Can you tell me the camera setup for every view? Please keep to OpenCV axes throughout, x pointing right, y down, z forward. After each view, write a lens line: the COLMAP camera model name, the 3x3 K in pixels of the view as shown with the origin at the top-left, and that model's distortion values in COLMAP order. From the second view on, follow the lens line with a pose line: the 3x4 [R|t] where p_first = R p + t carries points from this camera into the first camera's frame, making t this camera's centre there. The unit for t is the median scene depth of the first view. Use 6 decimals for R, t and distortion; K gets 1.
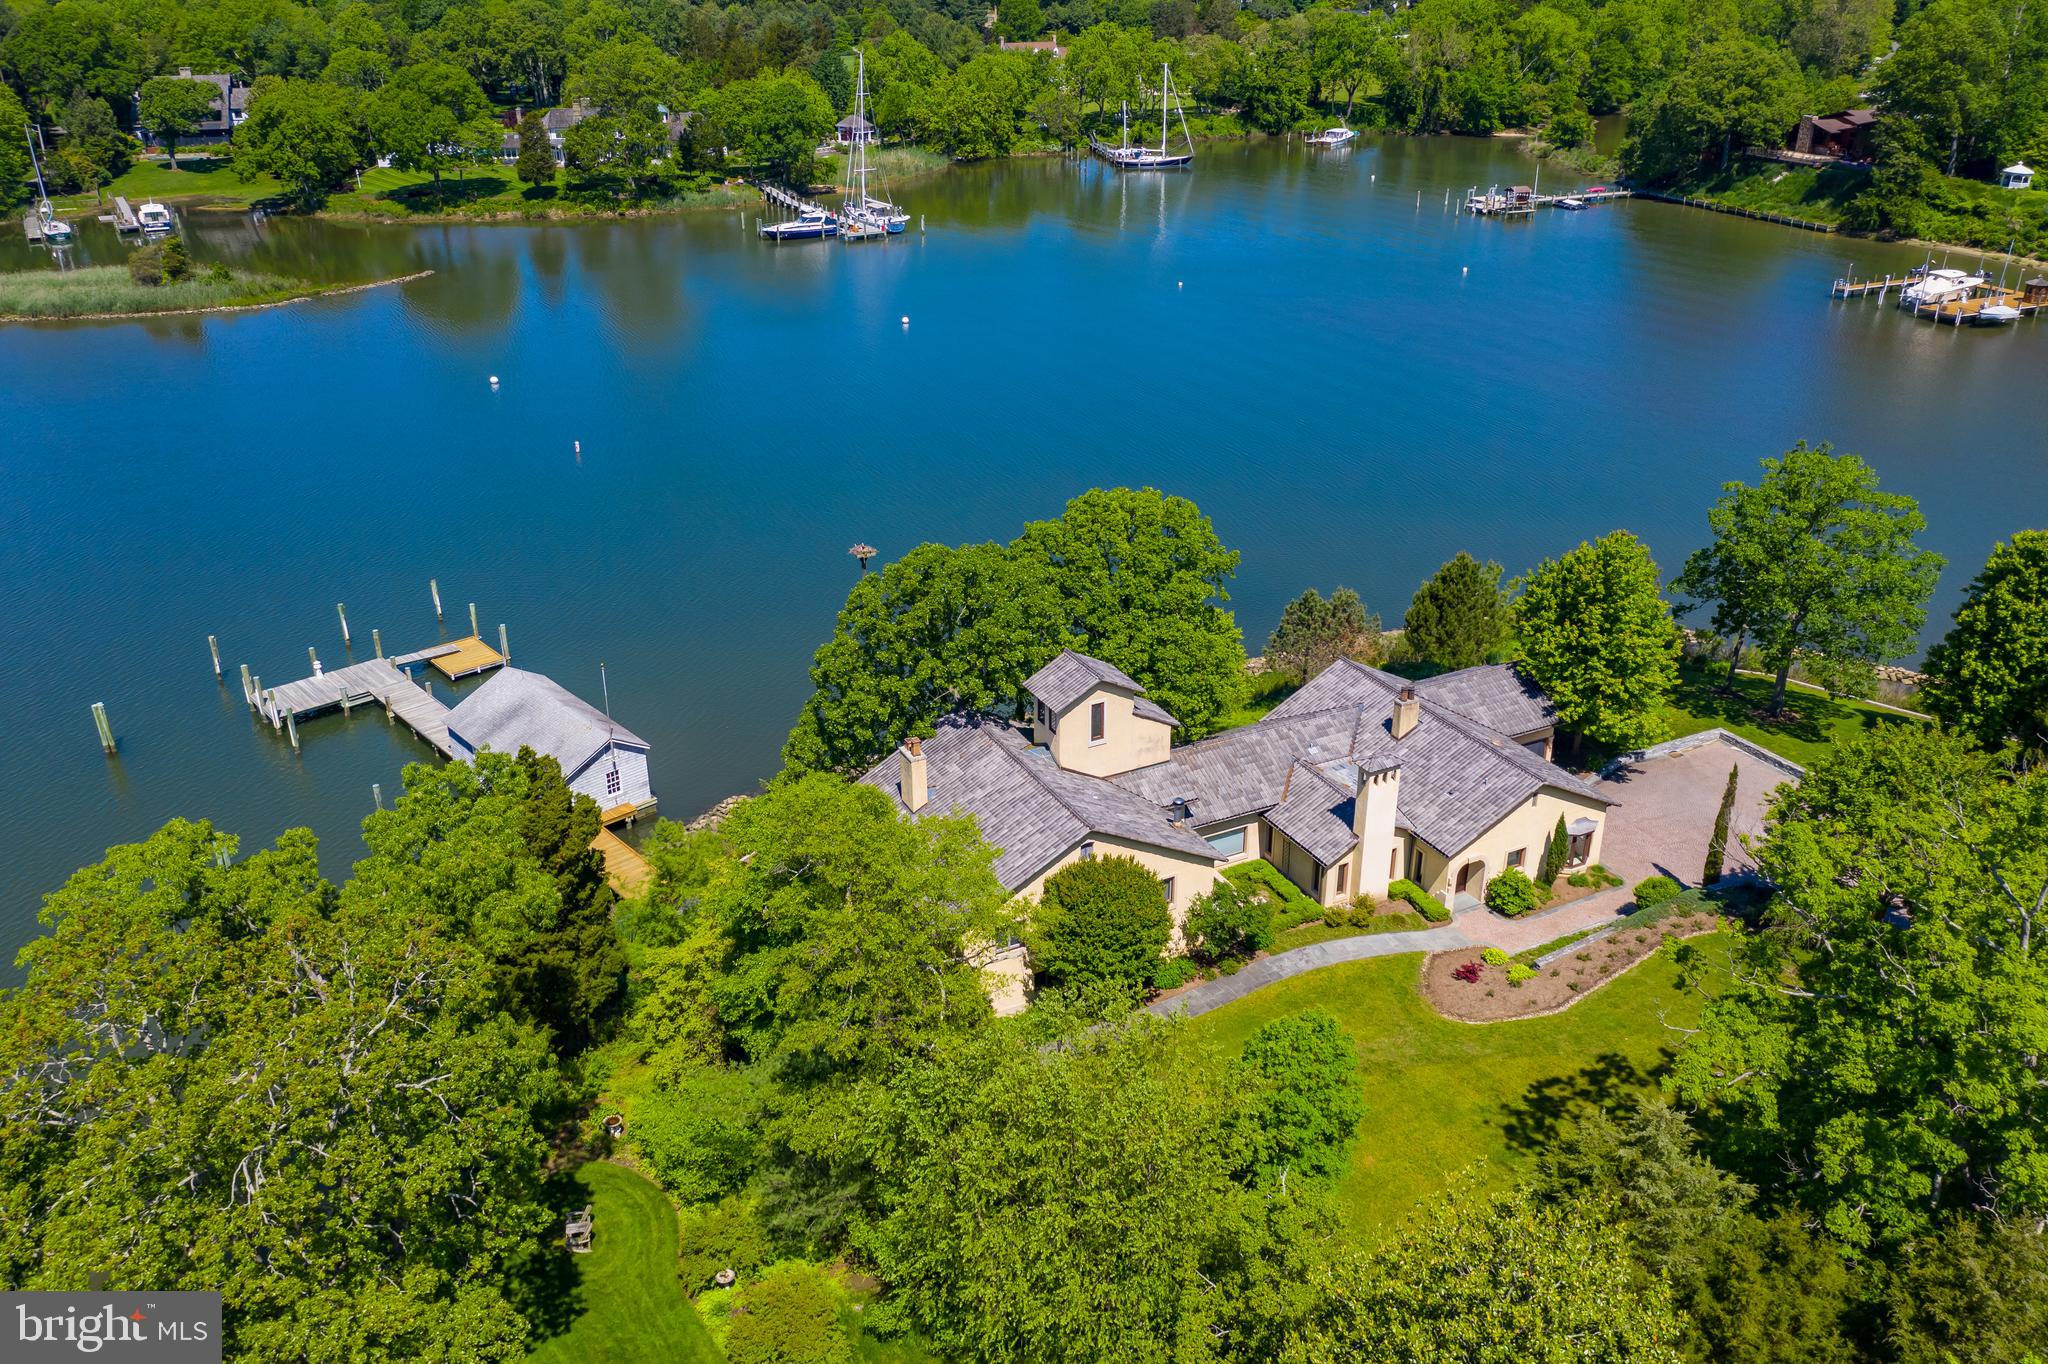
lens RADIAL K [[1611.7, 0, 1024.0], [0, 1611.7, 682.0], [0, 0, 1]] dist [0.009986, -0.000216]
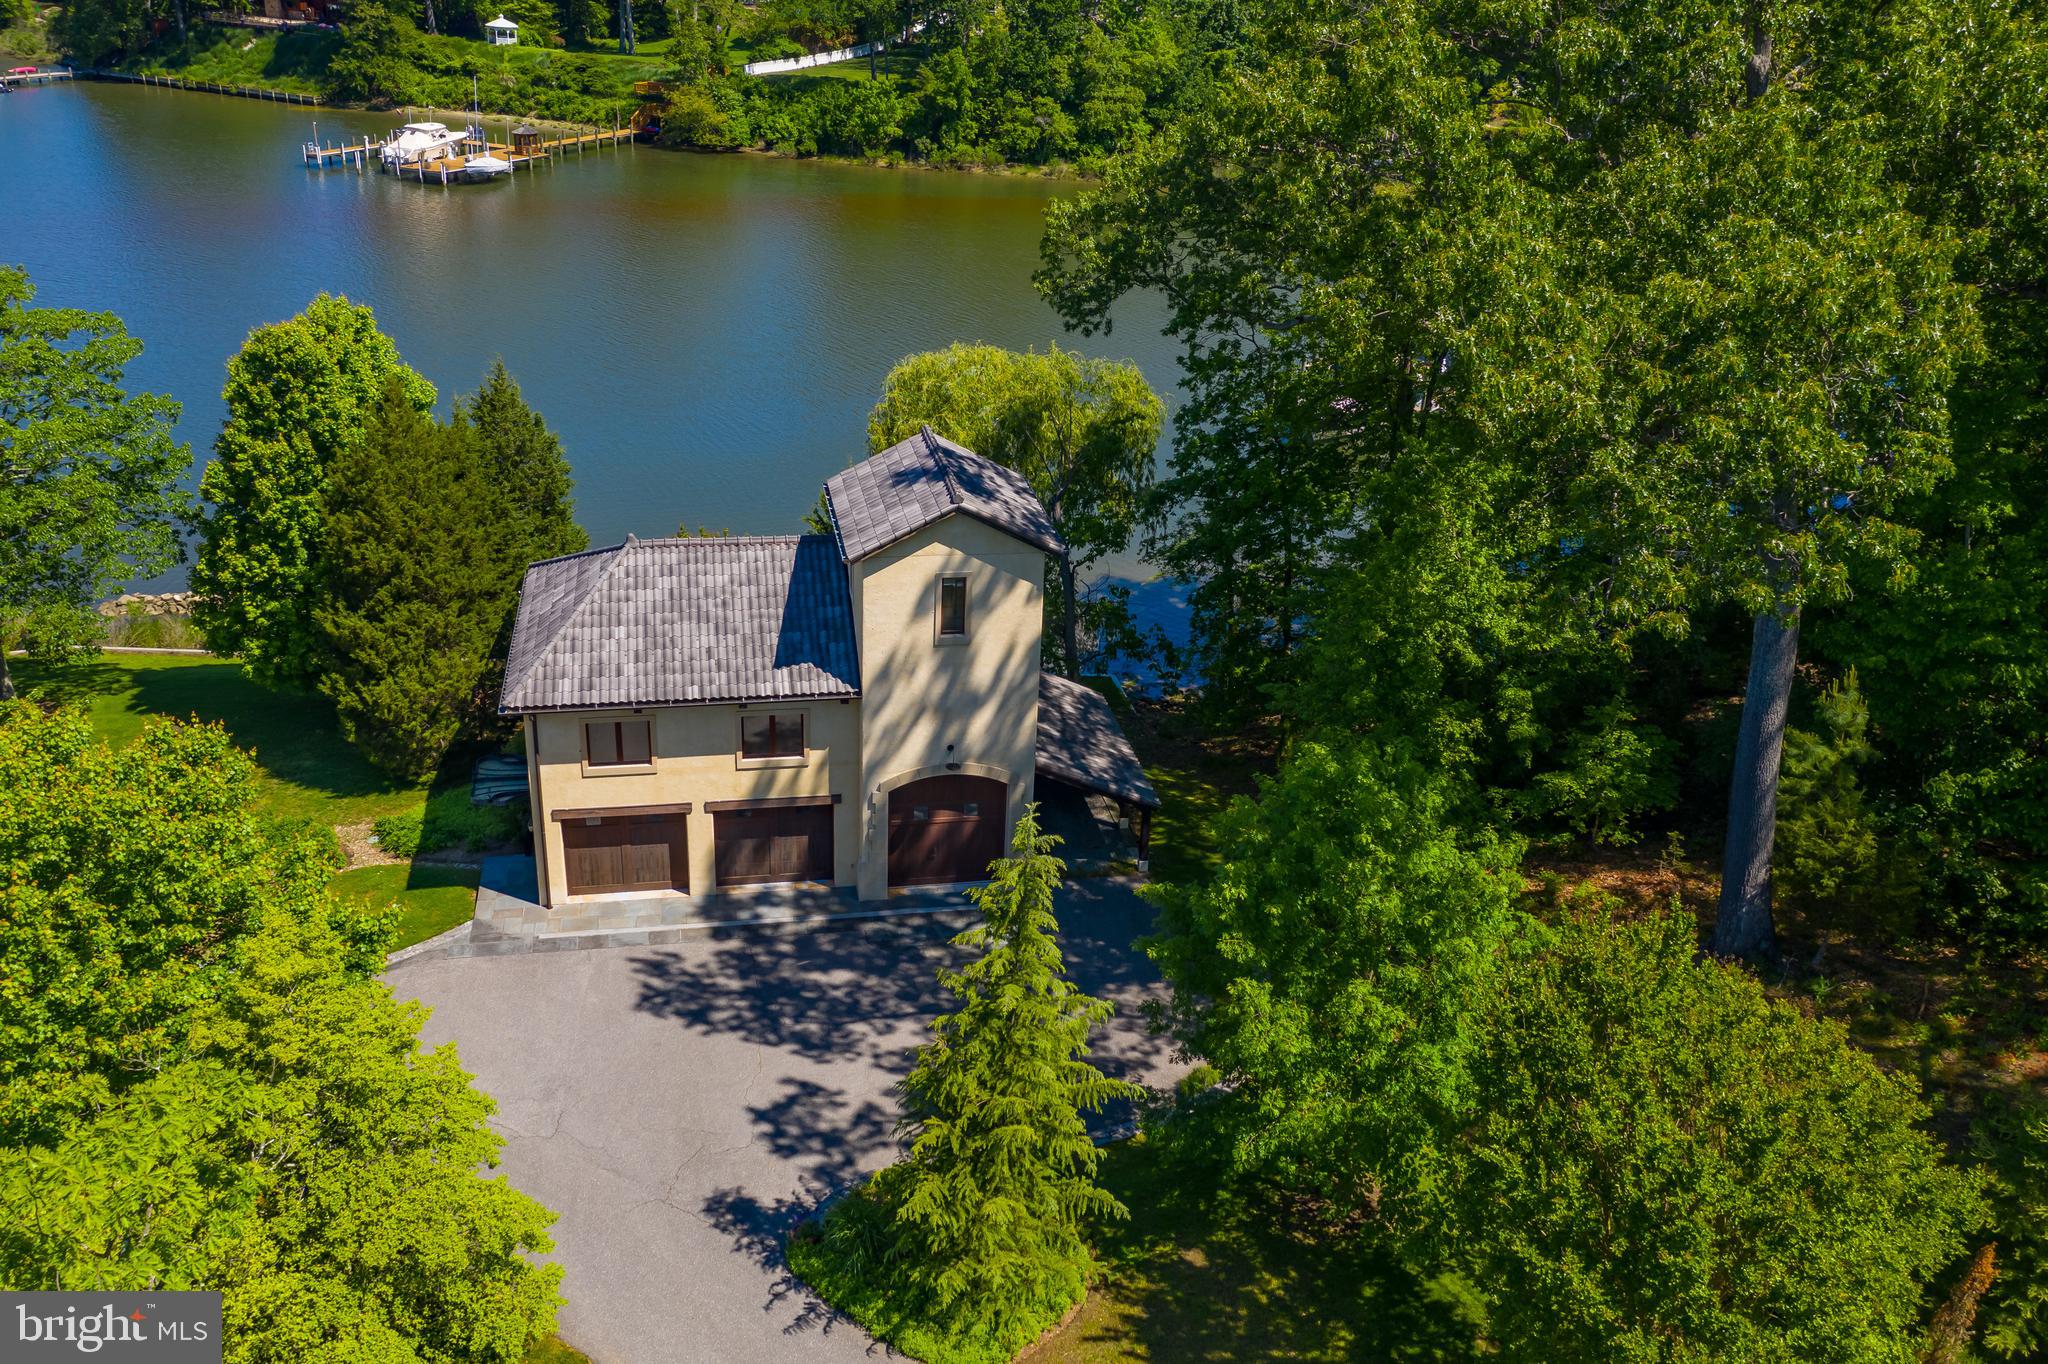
lens RADIAL K [[1720.1, 0, 1024.0], [0, 1720.1, 682.0], [0, 0, 1]] dist [0.013819, 0.011327]
pose [[0.736148, -0.248064, 0.629722, 0.386572], [0.245225, 0.964952, 0.093450, 0.045849], [-0.630833, 0.085631, 0.771179, 0.318624]]
